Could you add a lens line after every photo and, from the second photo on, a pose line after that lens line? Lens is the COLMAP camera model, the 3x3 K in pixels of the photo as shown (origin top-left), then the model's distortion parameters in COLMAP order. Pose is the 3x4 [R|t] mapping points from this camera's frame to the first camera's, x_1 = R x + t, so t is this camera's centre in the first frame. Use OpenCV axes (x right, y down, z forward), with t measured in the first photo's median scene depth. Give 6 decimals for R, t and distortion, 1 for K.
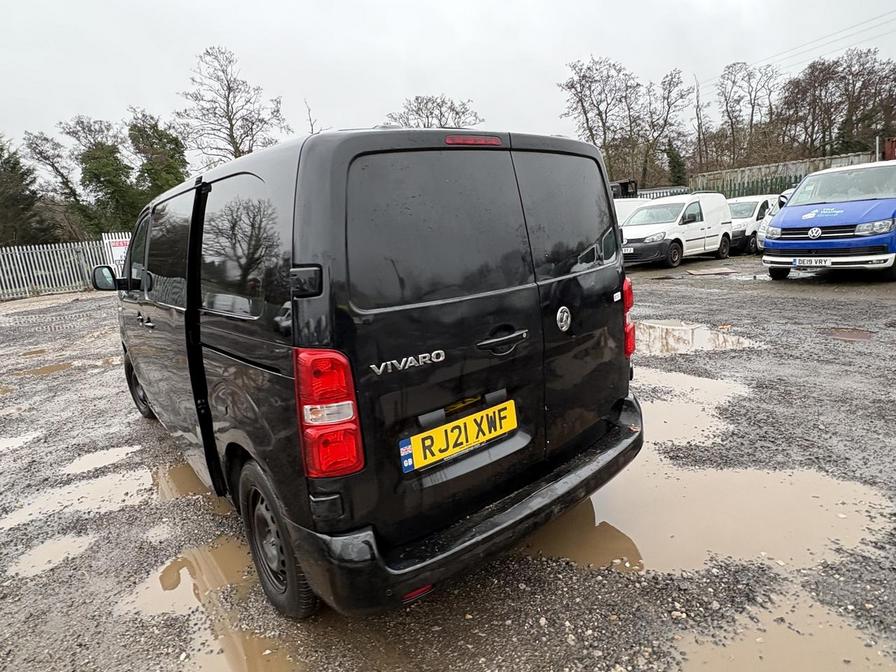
lens RADIAL K [[498.5, 0, 448.2], [0, 498.5, 333.5], [0, 0, 1]] dist [0.002442, 0.000717]
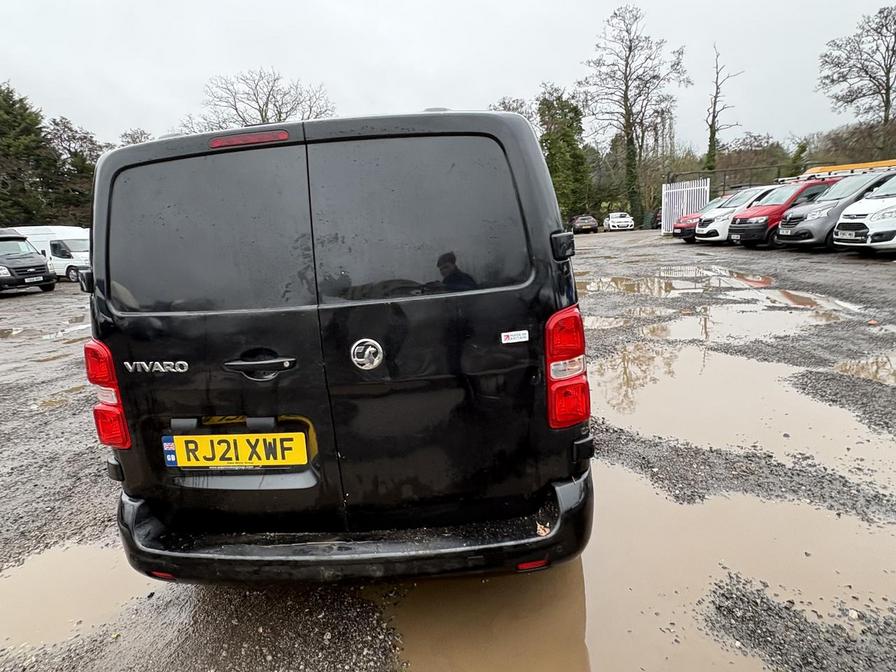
lens RADIAL K [[498.5, 0, 448.2], [0, 498.5, 333.5], [0, 0, 1]] dist [0.002442, 0.000717]
pose [[0.737256, 0.176934, -0.652034, 0.661746], [-0.130331, 0.984217, 0.119710, -0.136863], [0.662924, -0.003277, 0.748680, 0.392334]]
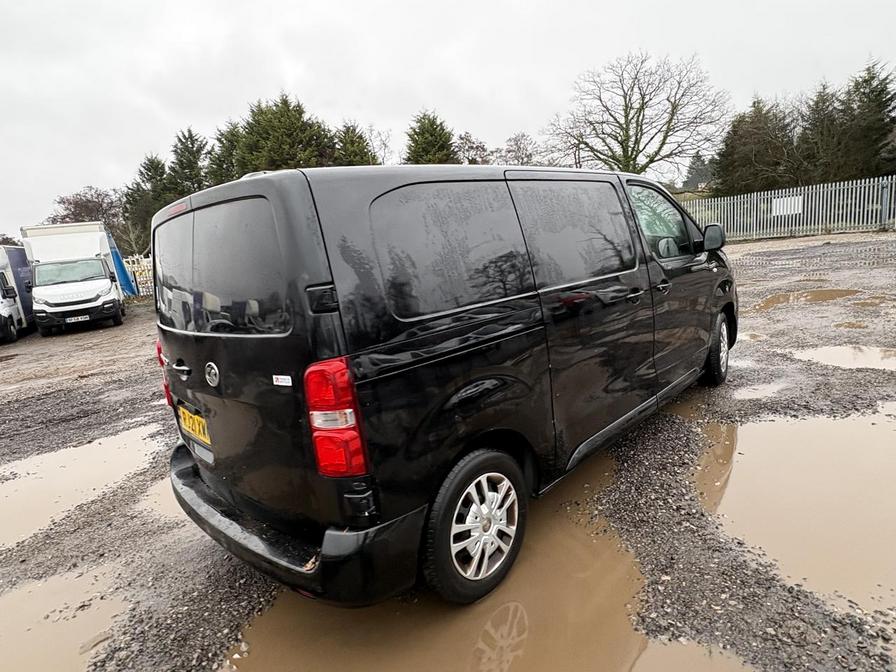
lens RADIAL K [[497.3, 0, 448.0], [0, 497.3, 336.0], [0, 0, 1]] dist [0.003459, 0.001351]
pose [[0.135186, 0.256218, -0.957119, 0.985434], [-0.117257, 0.963335, 0.241320, -0.319879], [0.983857, 0.079606, 0.160273, 1.032448]]
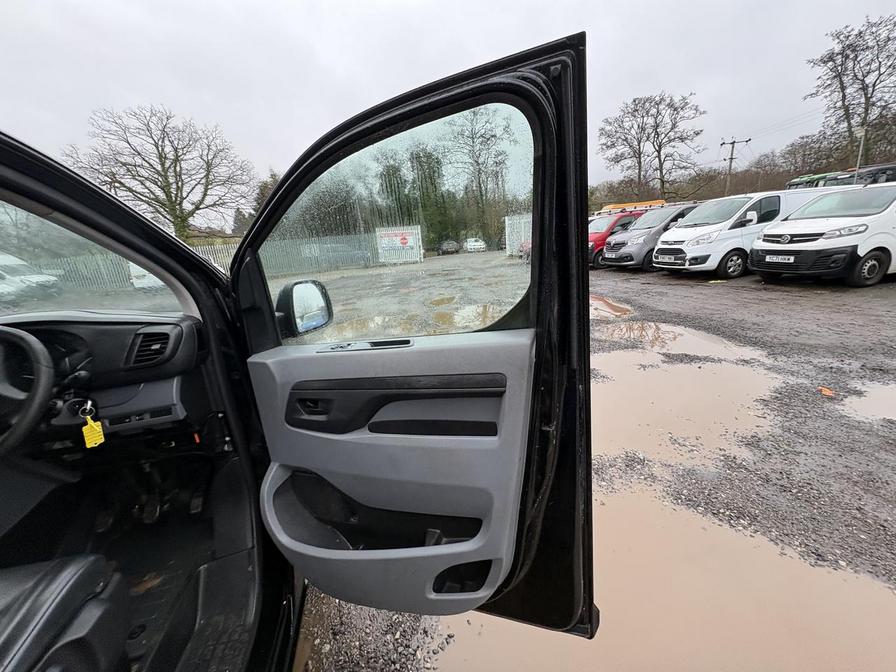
lens RADIAL K [[358.0, 0, 446.1], [0, 358.0, 336.1], [0, 0, 1]] dist [0.001775, -0.000260]
pose [[0.882719, 0.137813, -0.449238, -0.069094], [-0.092603, 0.988296, 0.121224, -0.393627], [0.460686, -0.065406, 0.885150, 1.767505]]
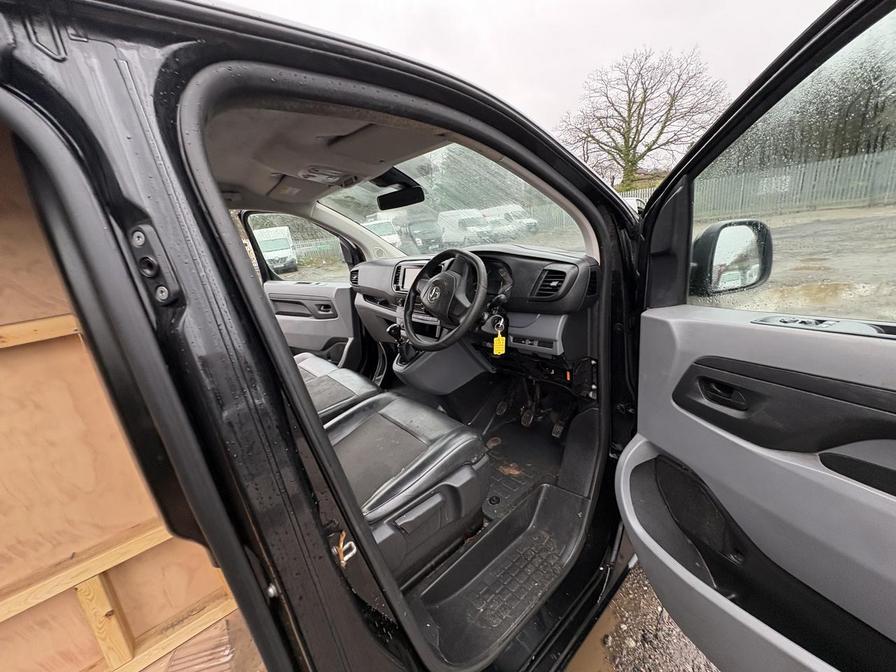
lens RADIAL K [[353.8, 0, 448.0], [0, 353.8, 337.4], [0, 0, 1]] dist [0.001134, -0.000251]
pose [[0.026104, 0.374852, -0.926717, -0.136573], [-0.086358, 0.924413, 0.371487, -0.389114], [0.995922, 0.070332, 0.056502, 1.844001]]
